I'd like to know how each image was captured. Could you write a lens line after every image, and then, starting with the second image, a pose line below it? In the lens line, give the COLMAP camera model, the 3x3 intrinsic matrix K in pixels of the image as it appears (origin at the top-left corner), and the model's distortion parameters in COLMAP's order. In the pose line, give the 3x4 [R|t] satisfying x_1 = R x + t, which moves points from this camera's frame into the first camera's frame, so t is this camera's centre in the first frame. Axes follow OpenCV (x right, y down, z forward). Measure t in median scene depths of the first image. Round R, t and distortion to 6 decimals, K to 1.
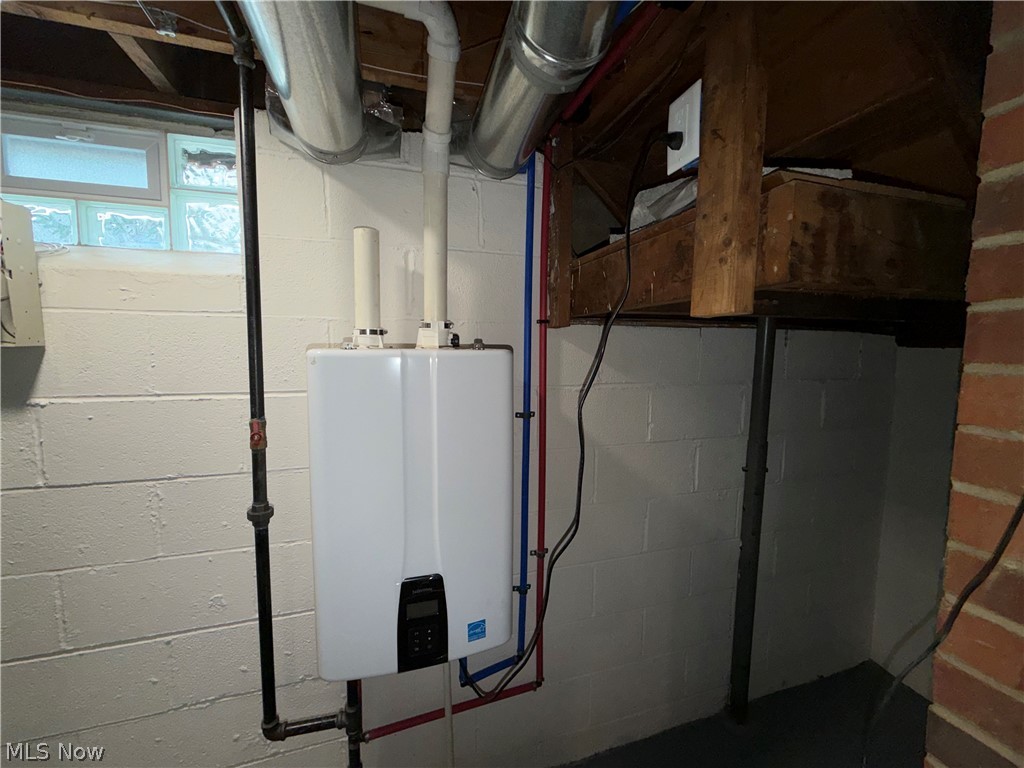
lens RADIAL K [[408.0, 0, 512.1], [0, 408.0, 382.7], [0, 0, 1]] dist [0.002232, -0.000839]
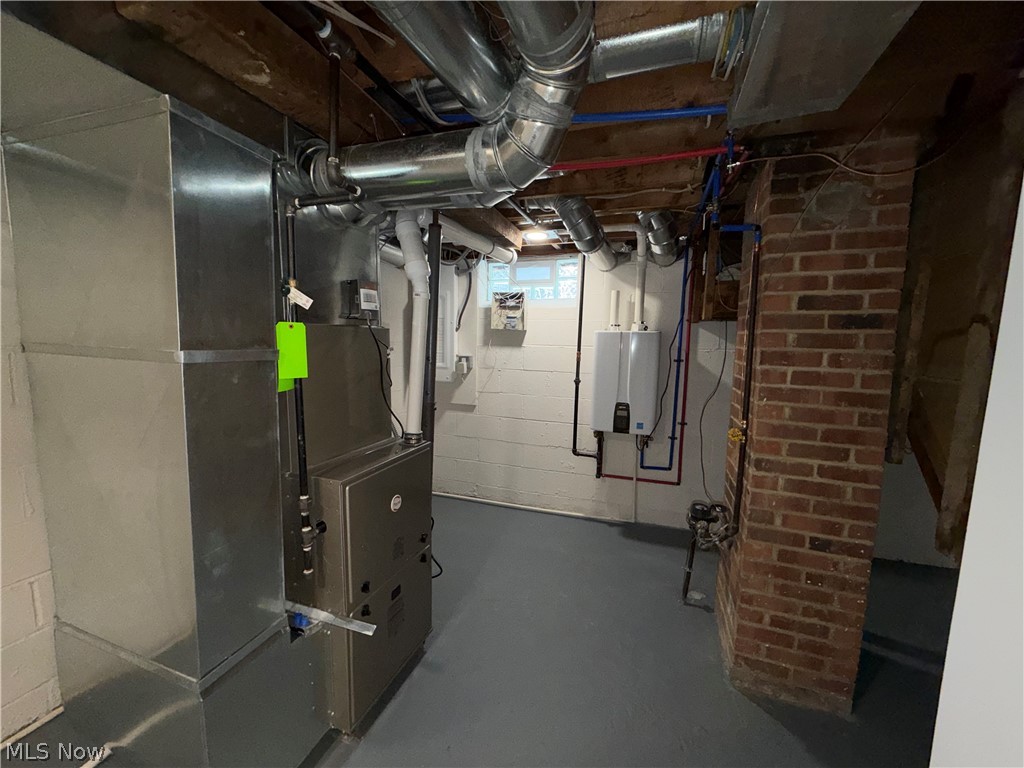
lens RADIAL K [[408.0, 0, 506.9], [0, 408.0, 383.7], [0, 0, 1]] dist [0.002232, -0.000839]
pose [[0.794030, 0.079232, -0.602693, 0.850355], [-0.069848, 0.996794, 0.039019, 0.237264], [0.603852, 0.011114, 0.797019, -1.824472]]
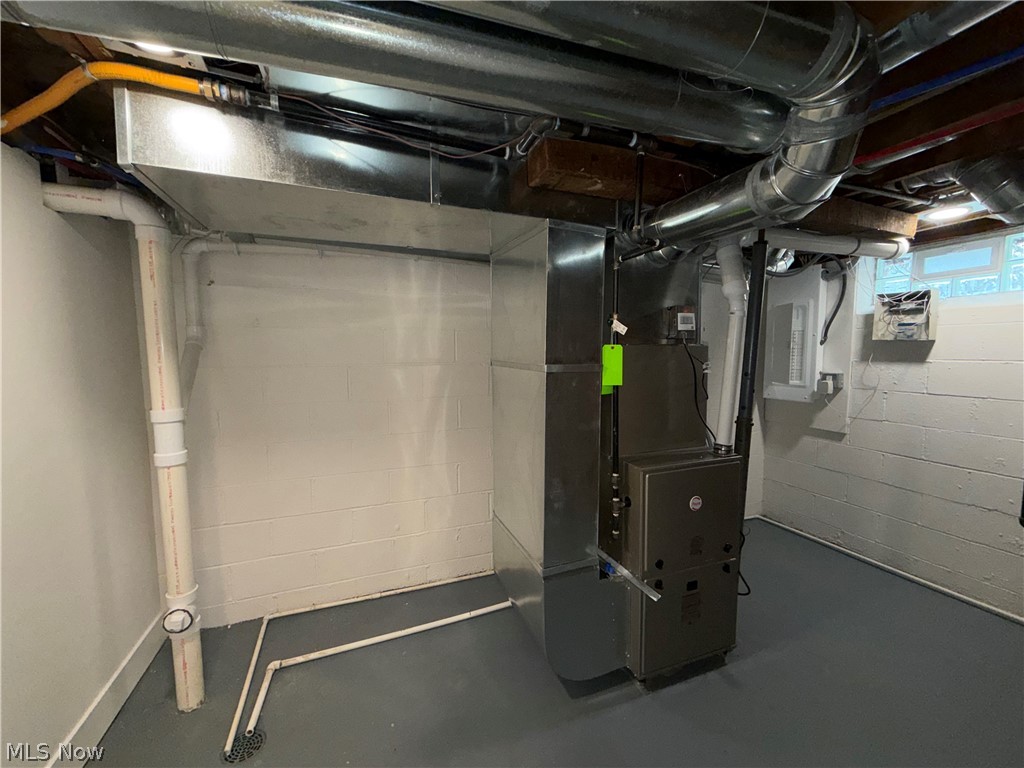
lens RADIAL K [[408.0, 0, 509.5], [0, 408.0, 382.4], [0, 0, 1]] dist [0.002232, -0.000839]
pose [[0.054762, 0.071142, -0.995962, 1.267382], [-0.083918, 0.994257, 0.066406, 0.225293], [0.994967, 0.079943, 0.060417, -1.757110]]
